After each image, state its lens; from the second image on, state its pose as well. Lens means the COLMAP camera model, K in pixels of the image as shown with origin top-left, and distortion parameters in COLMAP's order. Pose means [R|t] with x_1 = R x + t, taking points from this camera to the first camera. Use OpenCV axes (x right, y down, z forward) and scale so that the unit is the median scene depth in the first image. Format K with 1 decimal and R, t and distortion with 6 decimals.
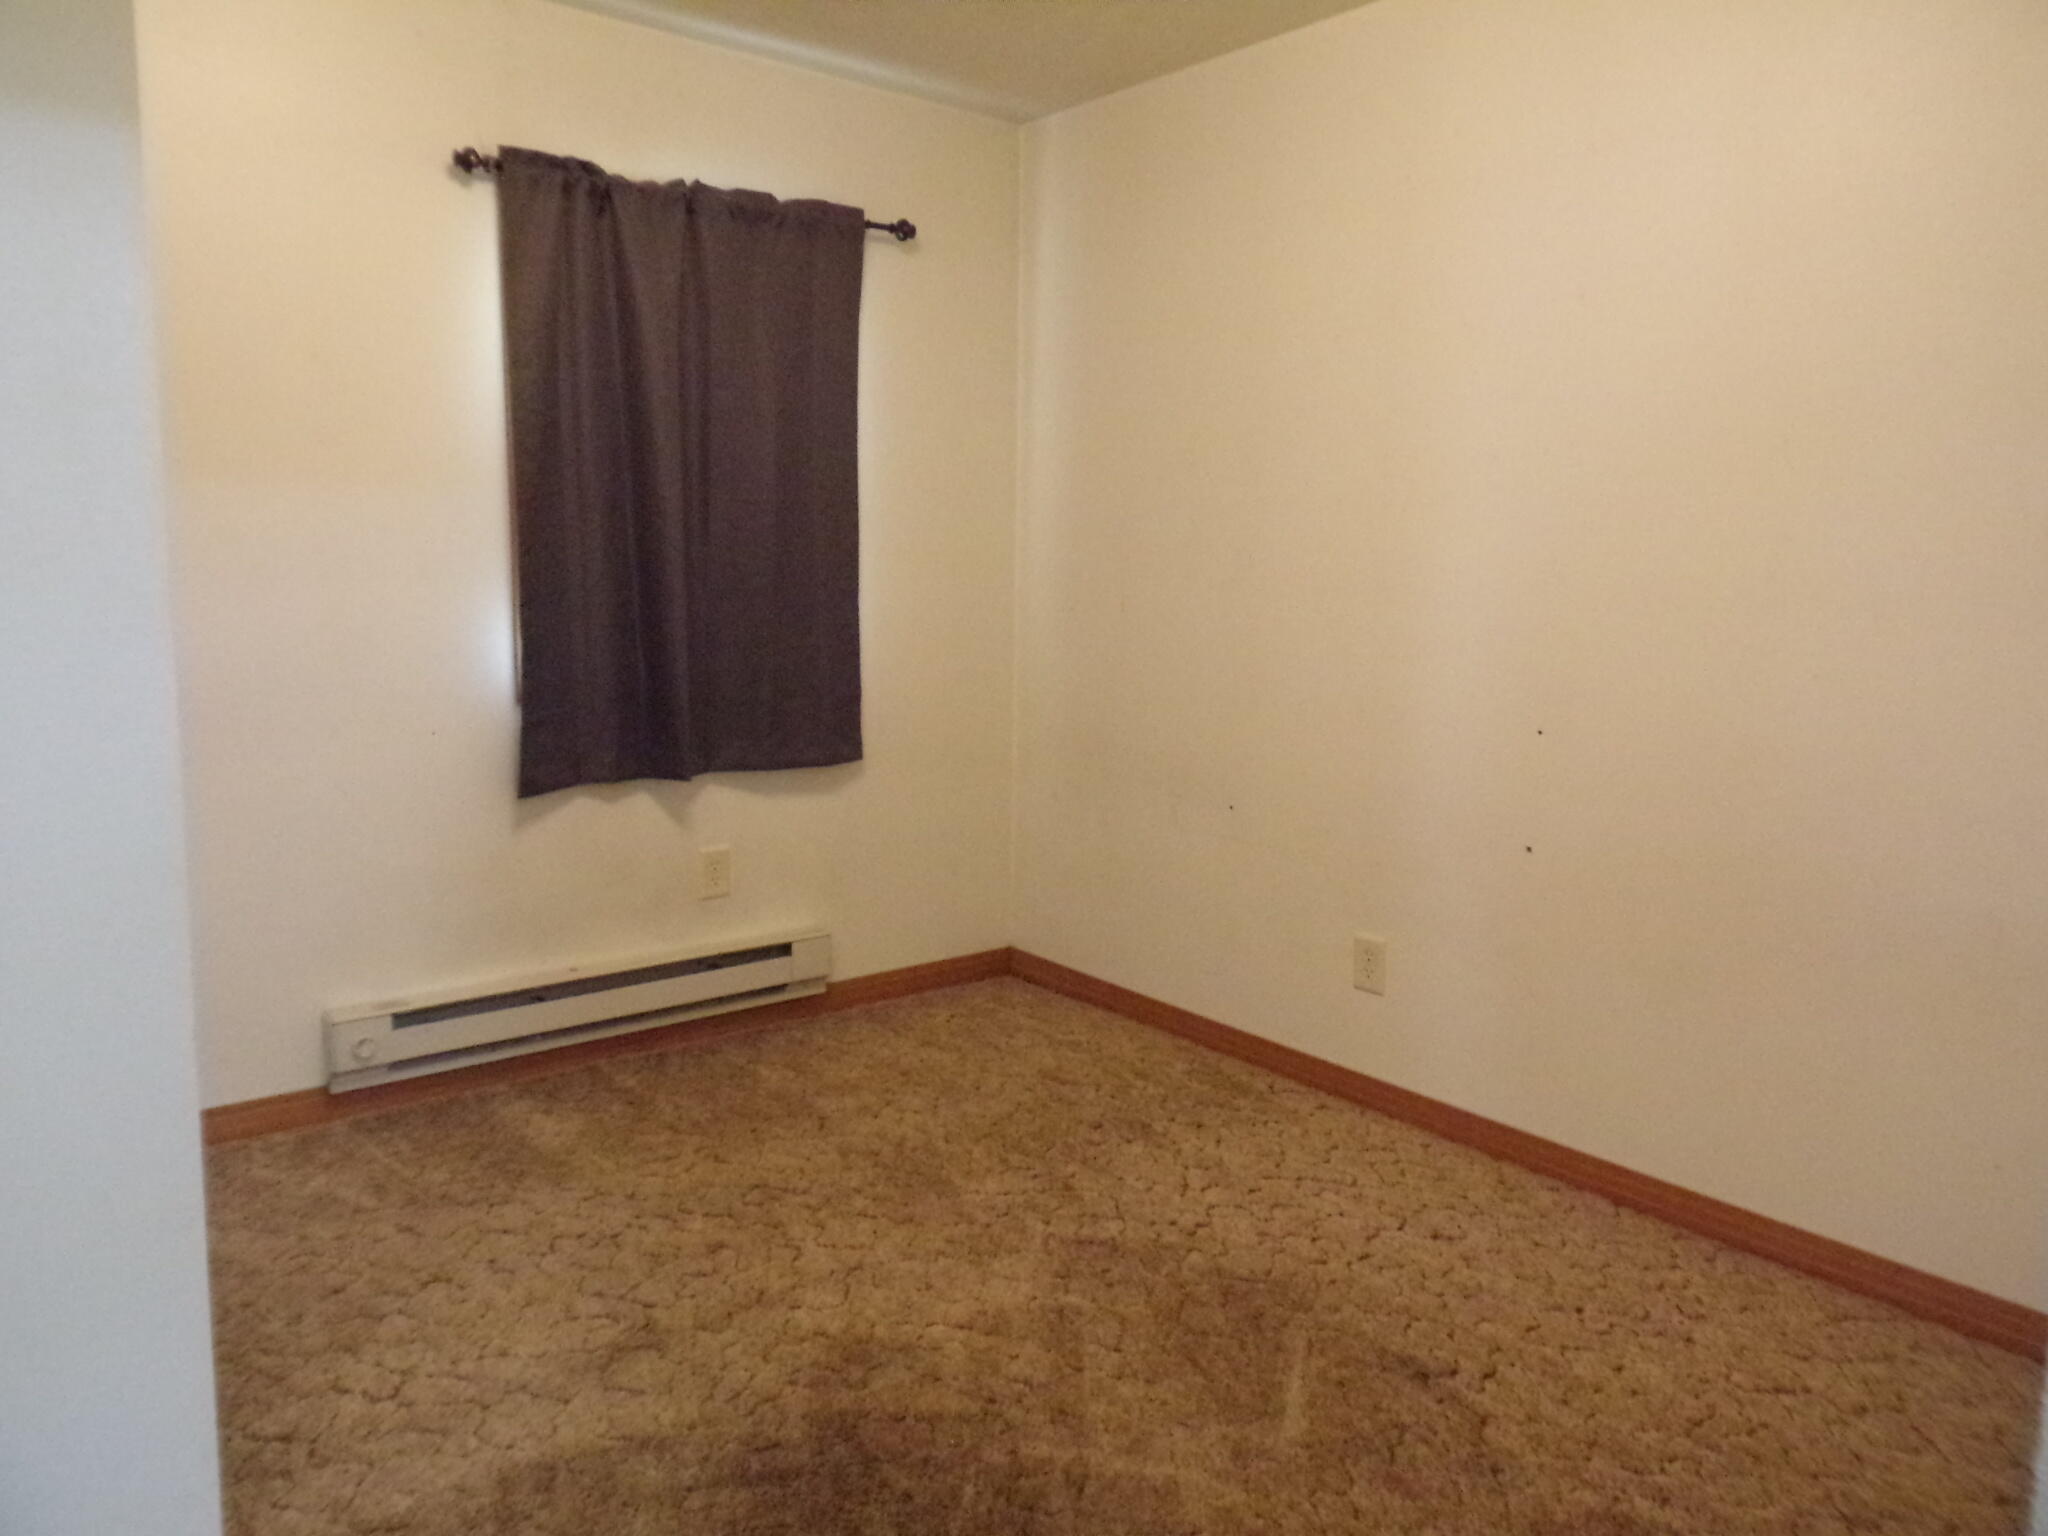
lens RADIAL K [[1438.4, 0, 1013.9], [0, 1438.4, 758.3], [0, 0, 1]] dist [0.074890, -0.091727]
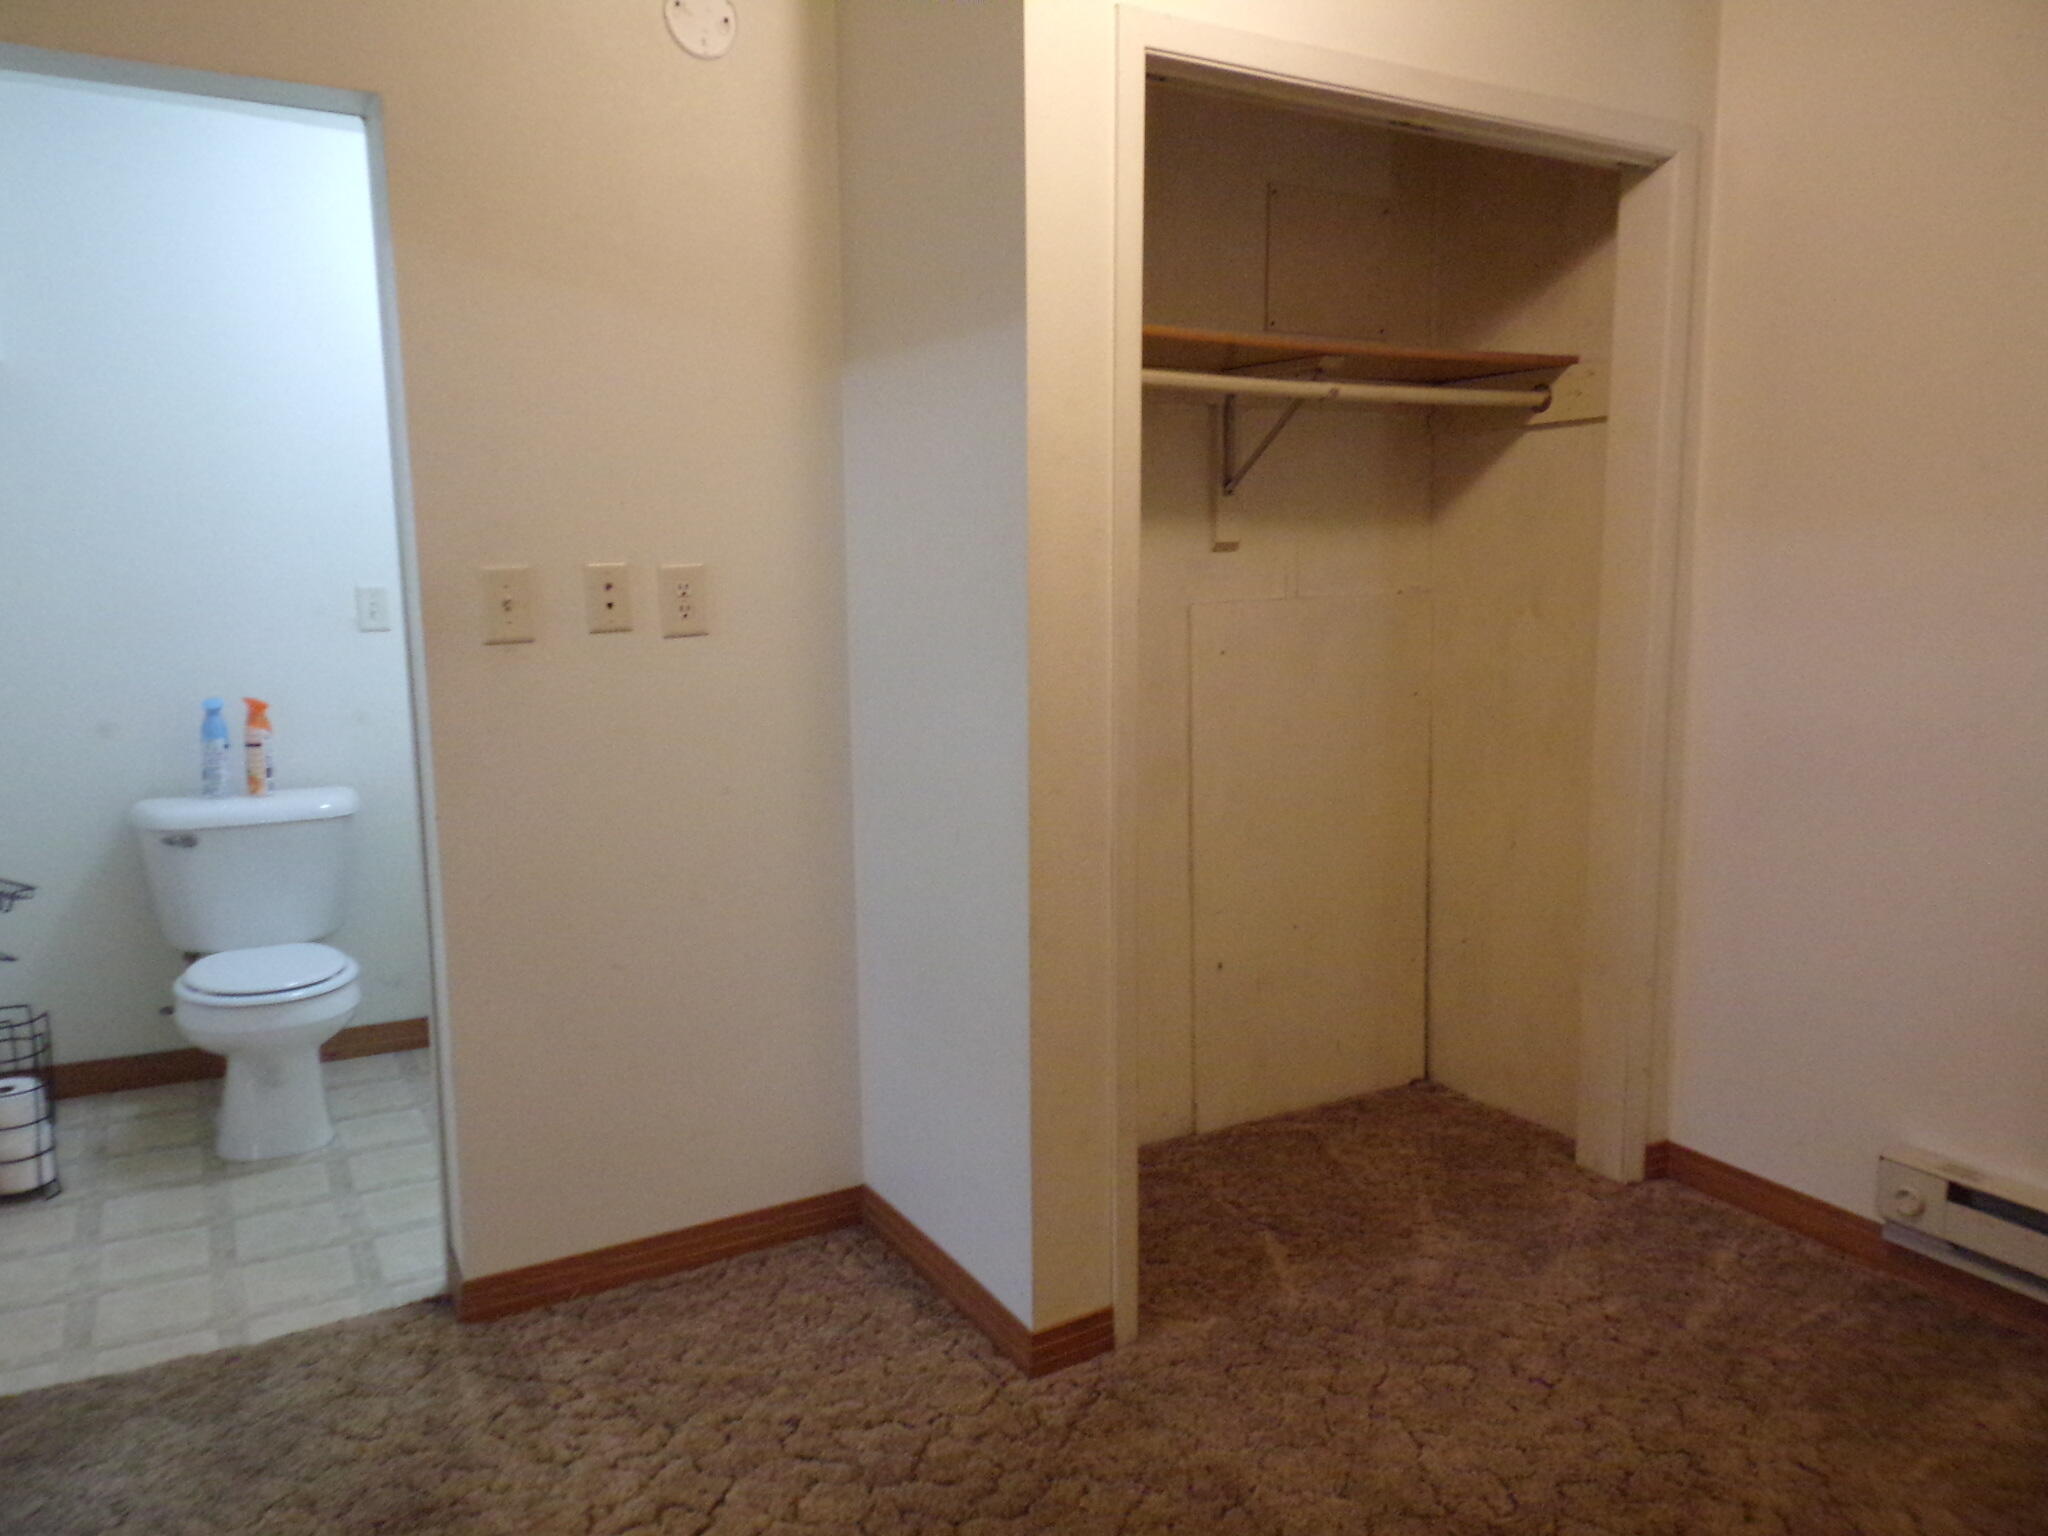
lens RADIAL K [[1438.4, 0, 1006.3], [0, 1438.4, 758.5], [0, 0, 1]] dist [0.074890, -0.091727]
pose [[-0.146602, 0.114848, -0.982506, 0.442533], [-0.145774, 0.979885, 0.136293, -0.092070], [0.978396, 0.163204, -0.126911, 0.608880]]
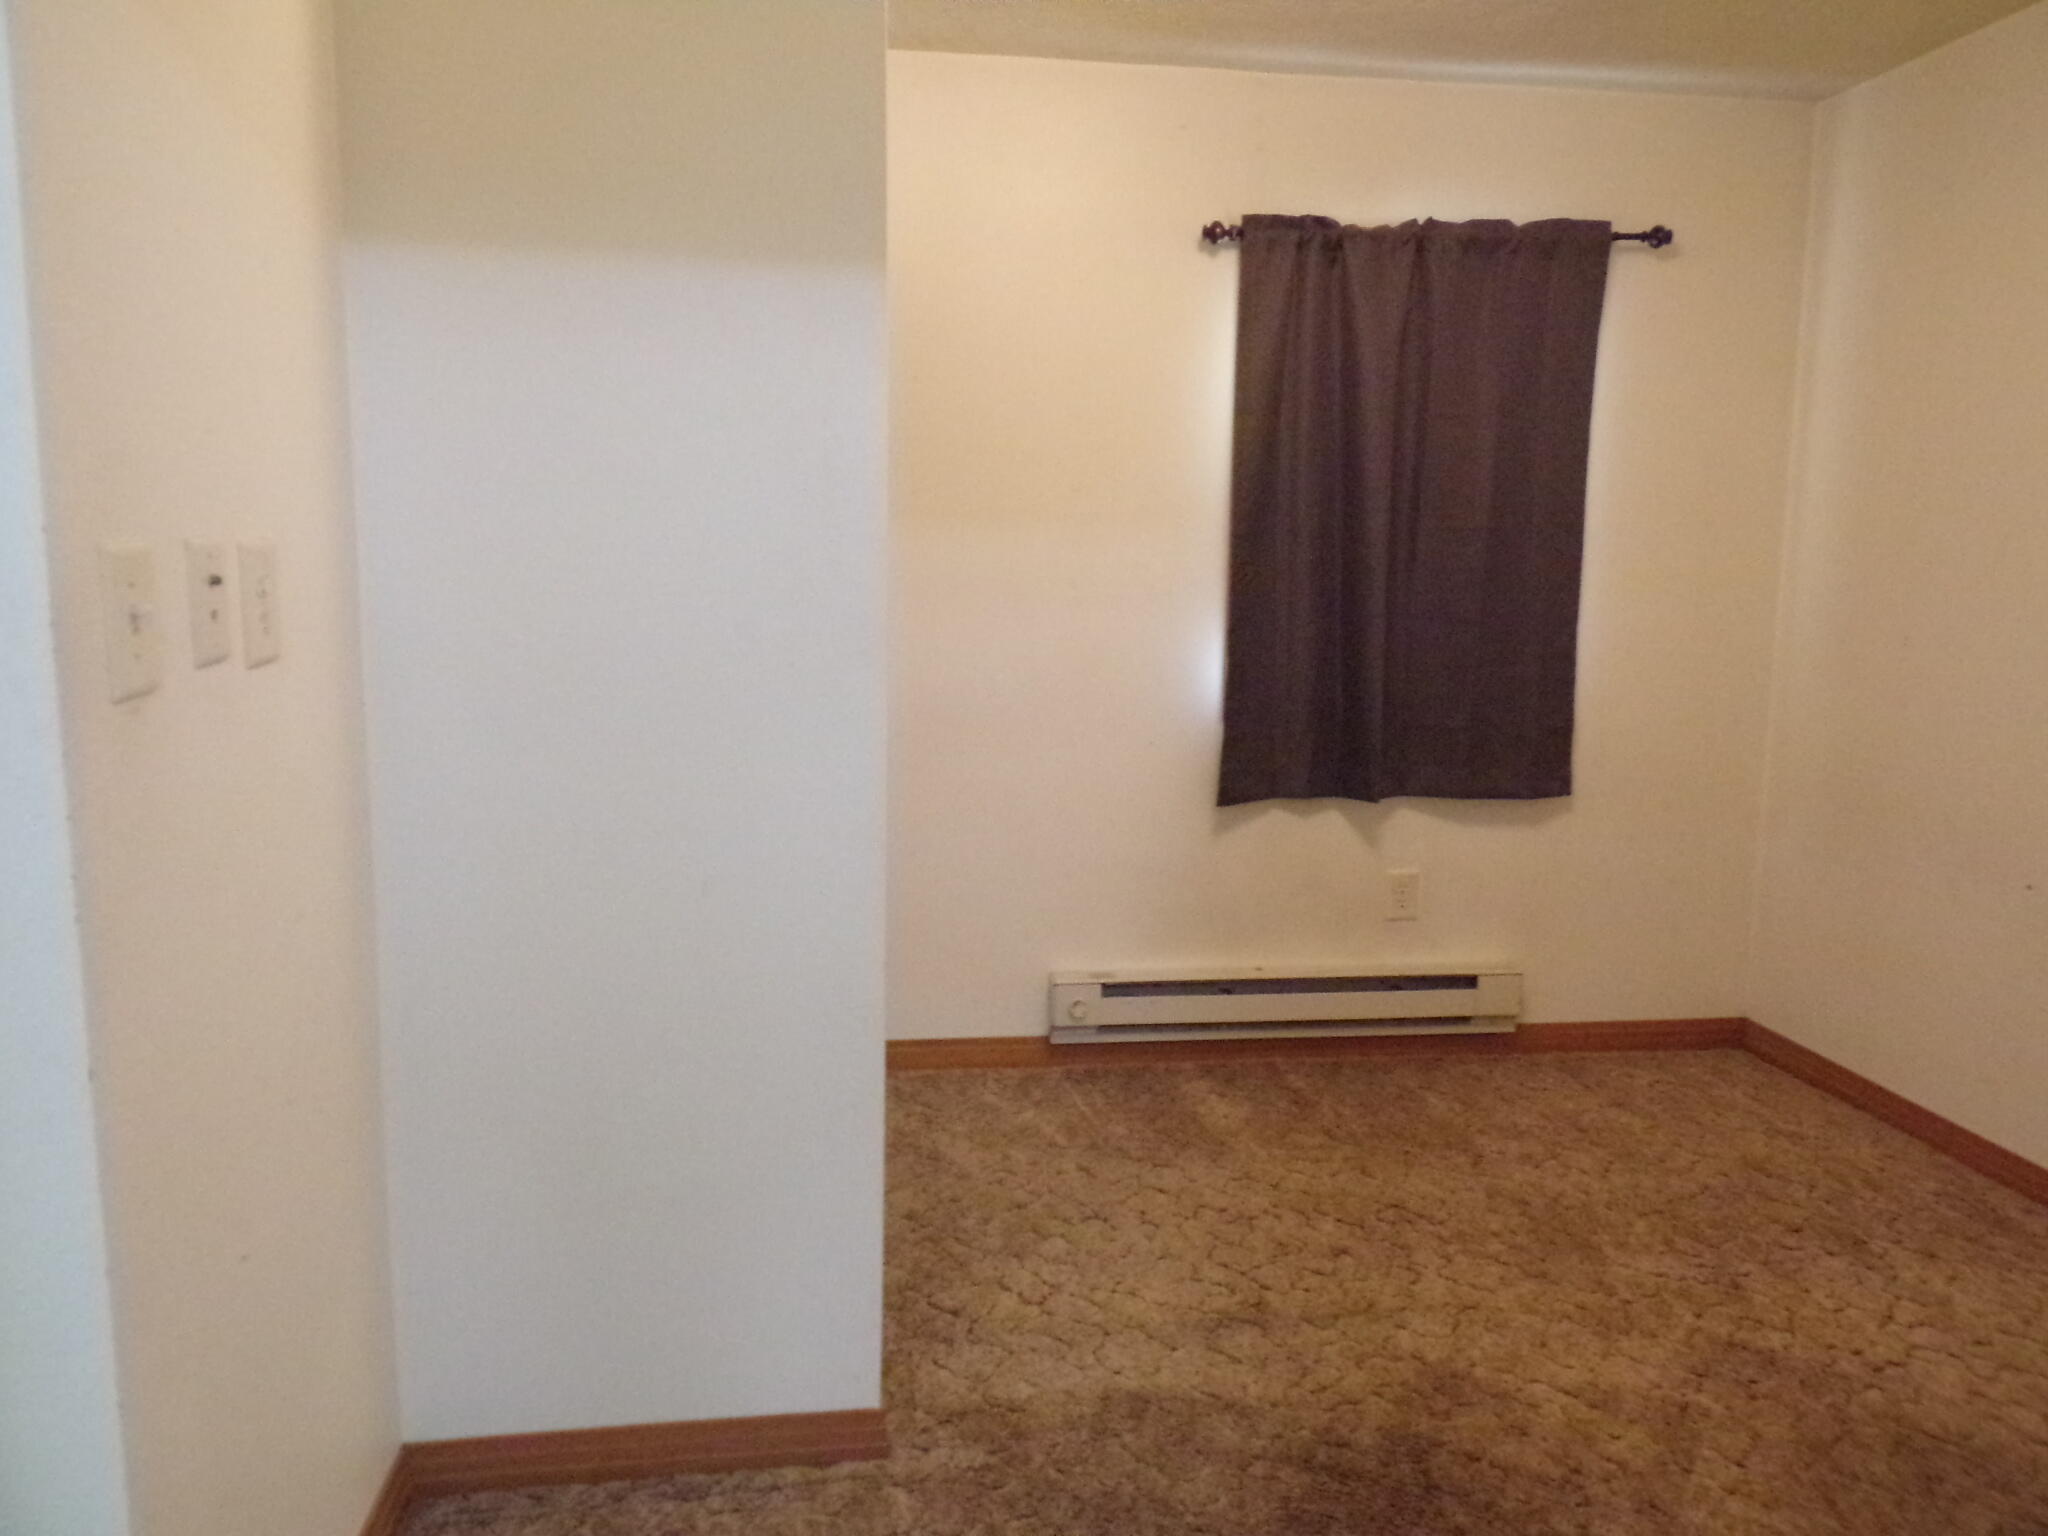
lens RADIAL K [[1438.4, 0, 1012.1], [0, 1438.4, 754.1], [0, 0, 1]] dist [0.074890, -0.091727]
pose [[0.854449, 0.061024, -0.515940, 0.096263], [-0.070162, 0.997534, 0.001789, -0.002519], [0.514776, 0.034671, 0.856623, -0.018719]]
